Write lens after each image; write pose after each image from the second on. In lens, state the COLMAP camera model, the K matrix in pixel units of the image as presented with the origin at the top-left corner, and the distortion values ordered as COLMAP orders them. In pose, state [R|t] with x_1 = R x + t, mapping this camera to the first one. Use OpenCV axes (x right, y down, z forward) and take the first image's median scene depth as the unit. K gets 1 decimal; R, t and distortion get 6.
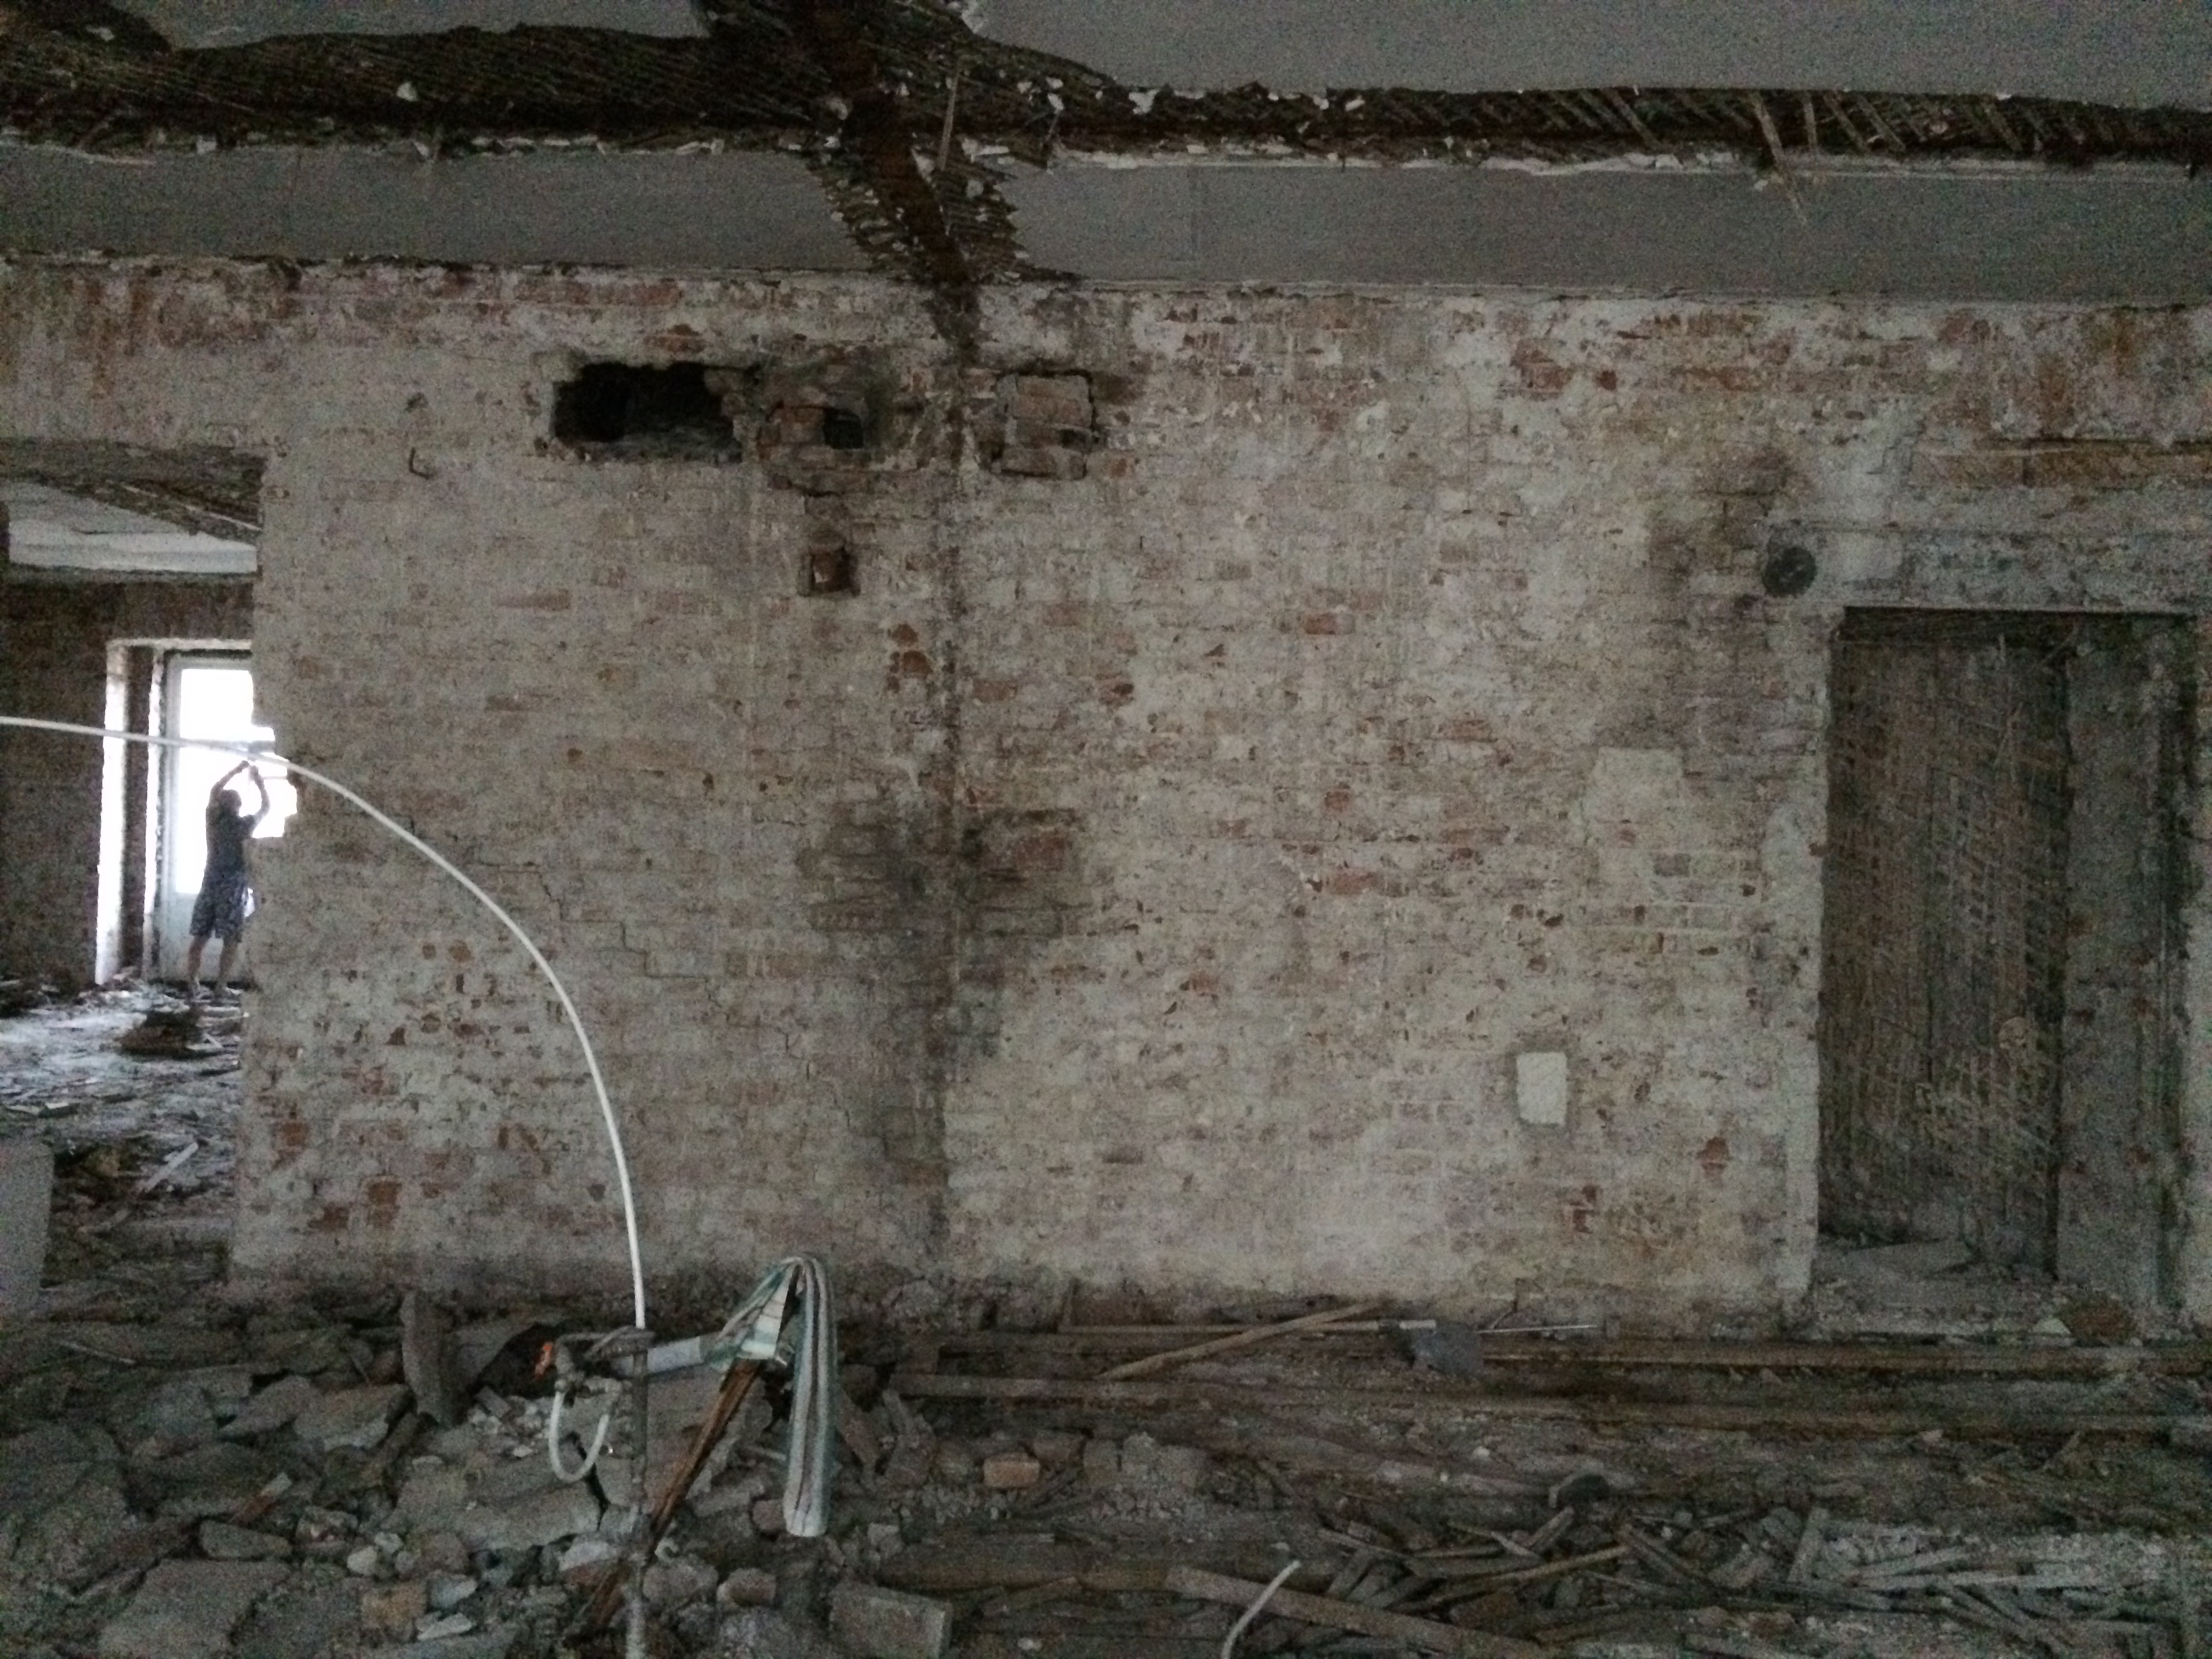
lens RADIAL K [[1915.3, 0, 1106.4], [0, 1915.3, 826.5], [0, 0, 1]] dist [0.053795, -0.029587]
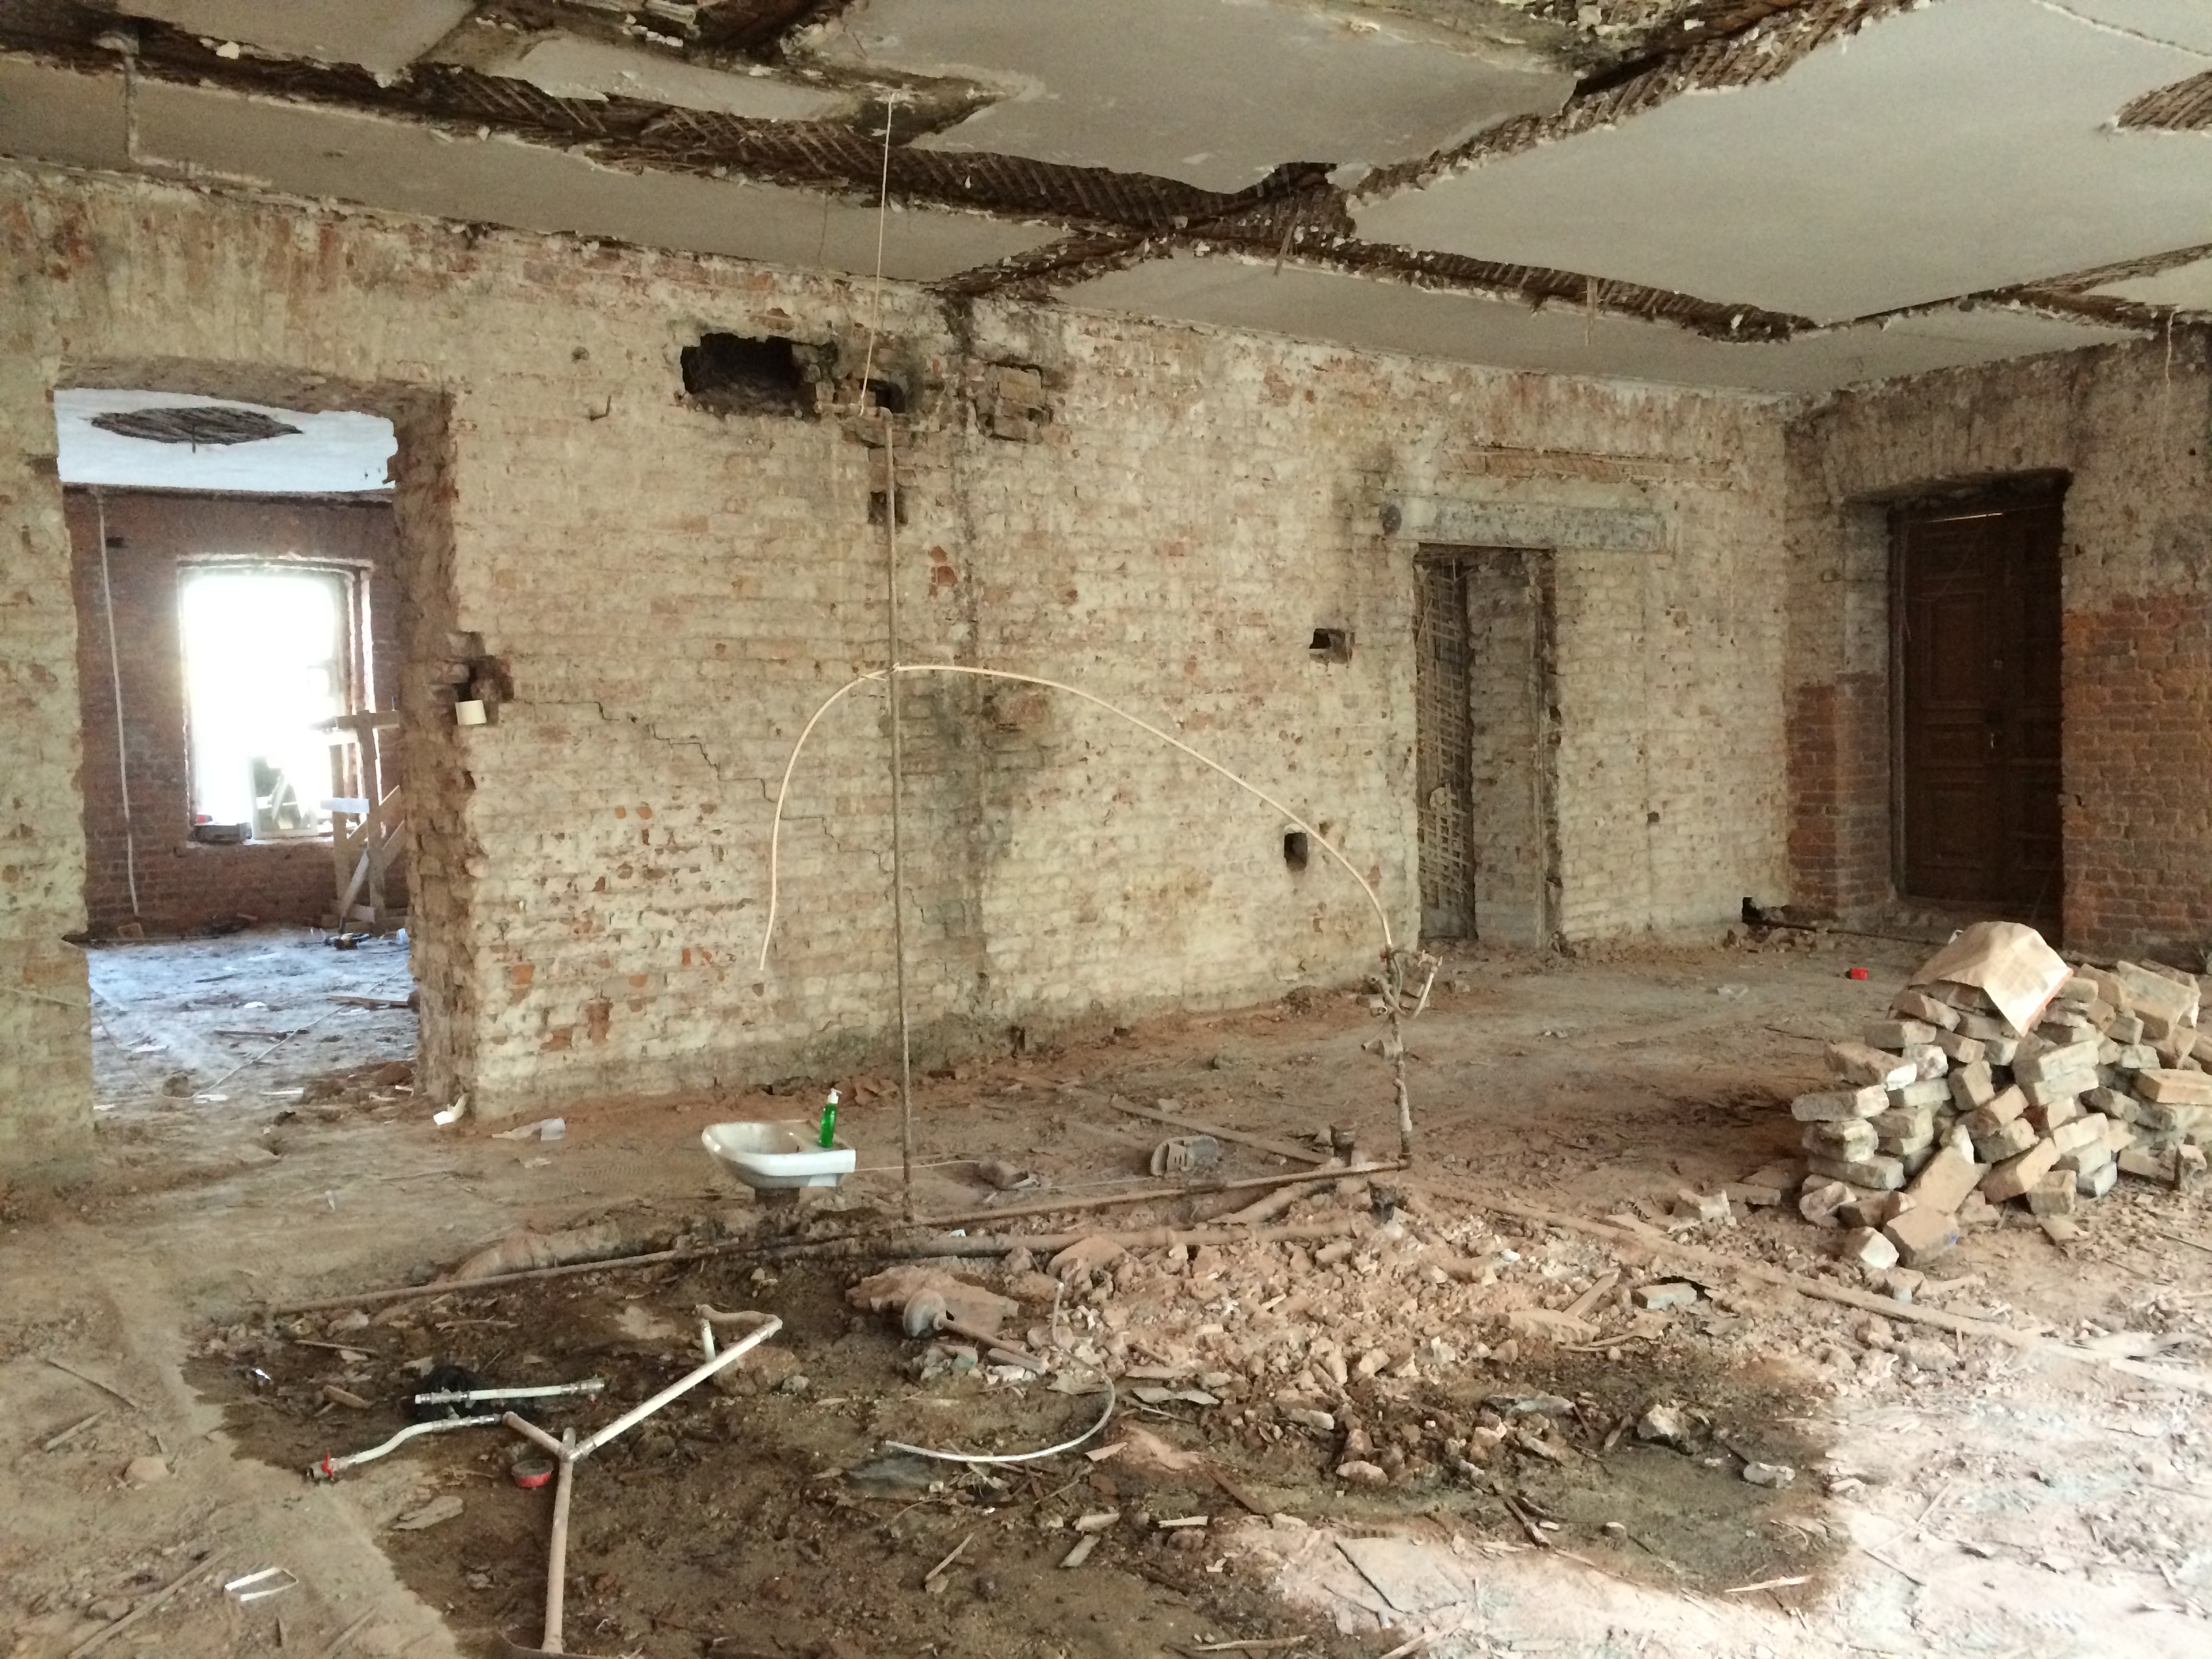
lens RADIAL K [[1915.3, 0, 1110.4], [0, 1915.3, 832.1], [0, 0, 1]] dist [0.053795, -0.029587]
pose [[0.785356, -0.081104, 0.613708, -0.859821], [0.046704, 0.996318, 0.071901, 0.004179], [-0.617280, -0.027806, 0.786252, -0.149052]]
